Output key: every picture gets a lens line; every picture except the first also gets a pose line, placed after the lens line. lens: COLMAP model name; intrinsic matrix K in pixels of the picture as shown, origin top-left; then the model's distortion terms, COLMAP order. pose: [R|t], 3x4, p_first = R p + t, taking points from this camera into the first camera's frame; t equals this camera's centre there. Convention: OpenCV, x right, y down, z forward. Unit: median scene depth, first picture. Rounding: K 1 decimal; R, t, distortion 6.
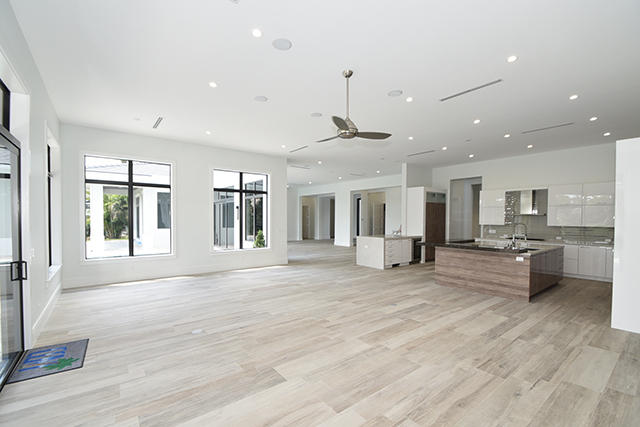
lens RADIAL K [[282.9, 0, 320.6], [0, 282.9, 223.7], [0, 0, 1]] dist [0.022495, -0.025524]
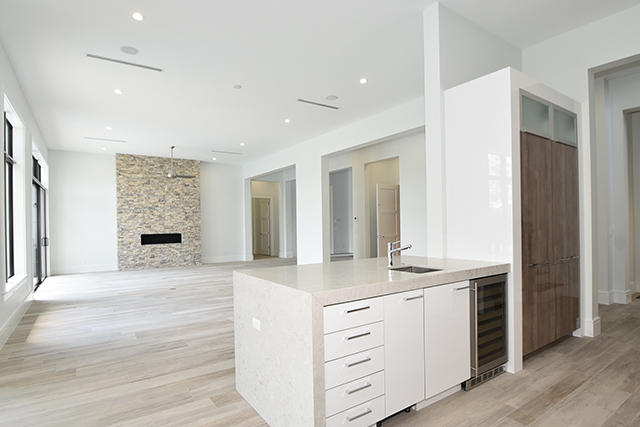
lens RADIAL K [[346.2, 0, 319.7], [0, 346.2, 224.1], [0, 0, 1]] dist [-0.015686, -0.002013]
pose [[0.998161, -0.019467, -0.057415, 0.216371], [0.018312, 0.999621, -0.020568, 0.011146], [0.057793, 0.019479, 0.998139, 0.710184]]
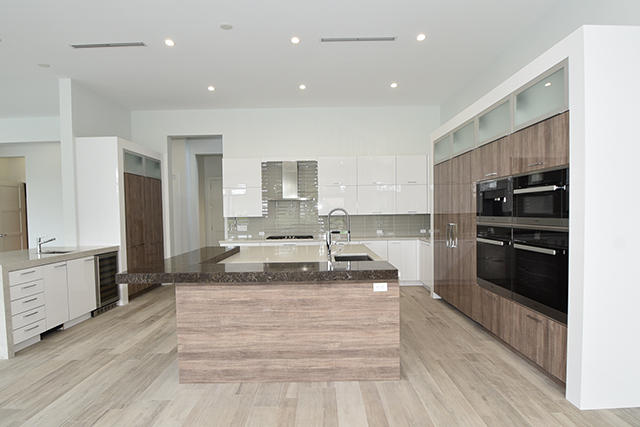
lens RADIAL K [[346.2, 0, 319.7], [0, 346.2, 224.1], [0, 0, 1]] dist [-0.015686, -0.002013]
pose [[0.612545, -0.043060, 0.789262, 0.126254], [0.034956, 0.999014, 0.027374, 0.004053], [-0.789662, 0.010822, 0.613447, 0.422750]]
